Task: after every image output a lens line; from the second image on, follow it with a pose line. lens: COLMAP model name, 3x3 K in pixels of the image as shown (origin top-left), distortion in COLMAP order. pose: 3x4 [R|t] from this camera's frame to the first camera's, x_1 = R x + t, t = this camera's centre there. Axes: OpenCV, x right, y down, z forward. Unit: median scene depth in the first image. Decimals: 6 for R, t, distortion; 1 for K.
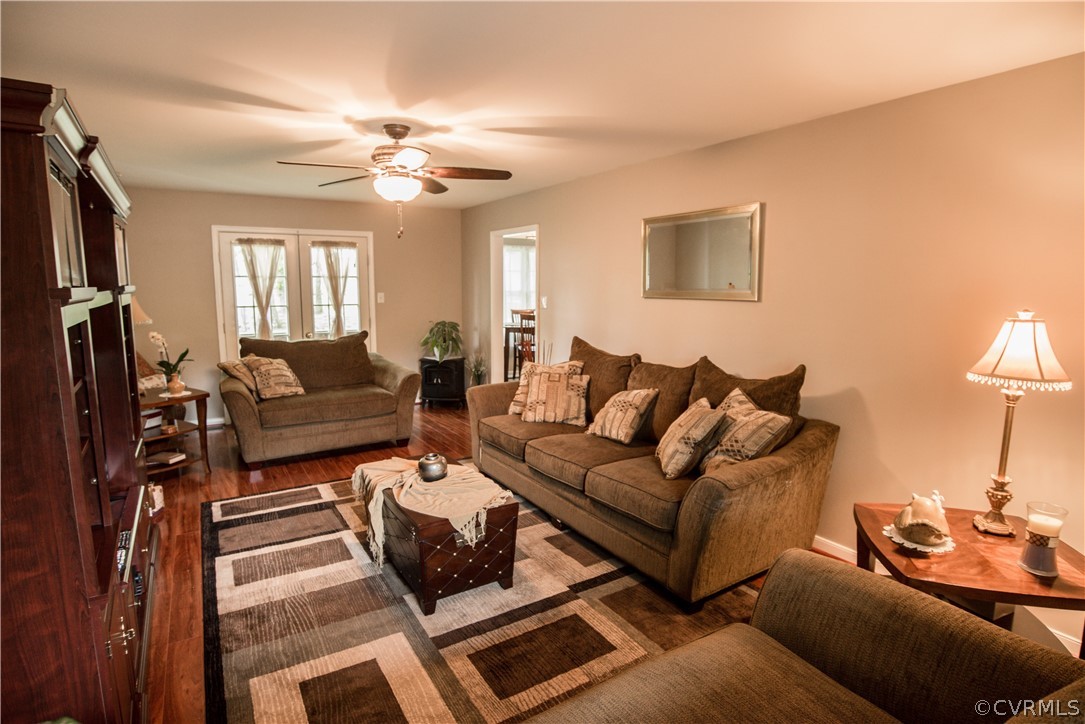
lens RADIAL K [[560.4, 0, 542.5], [0, 560.4, 362.0], [0, 0, 1]] dist [-0.006125, -0.000251]
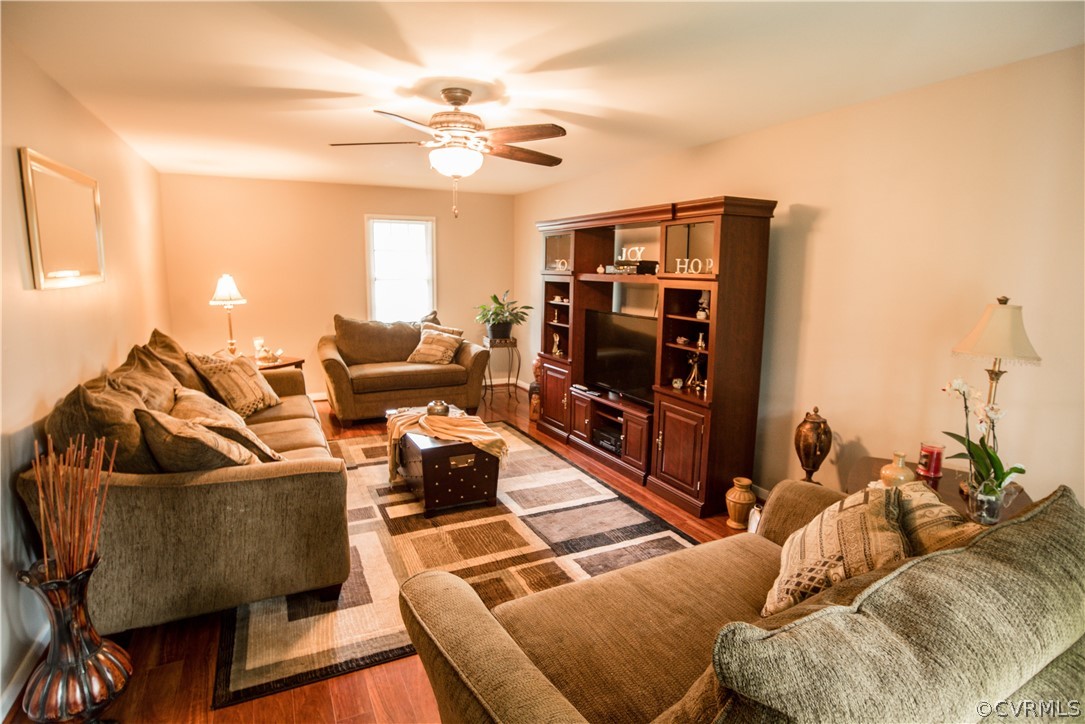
lens RADIAL K [[560.4, 0, 542.5], [0, 560.4, 362.0], [0, 0, 1]] dist [-0.006125, -0.000251]
pose [[-0.994412, -0.031477, 0.100764, -0.502707], [-0.001256, 0.957972, 0.286857, -0.259846], [-0.105559, 0.285128, -0.952659, 1.961243]]
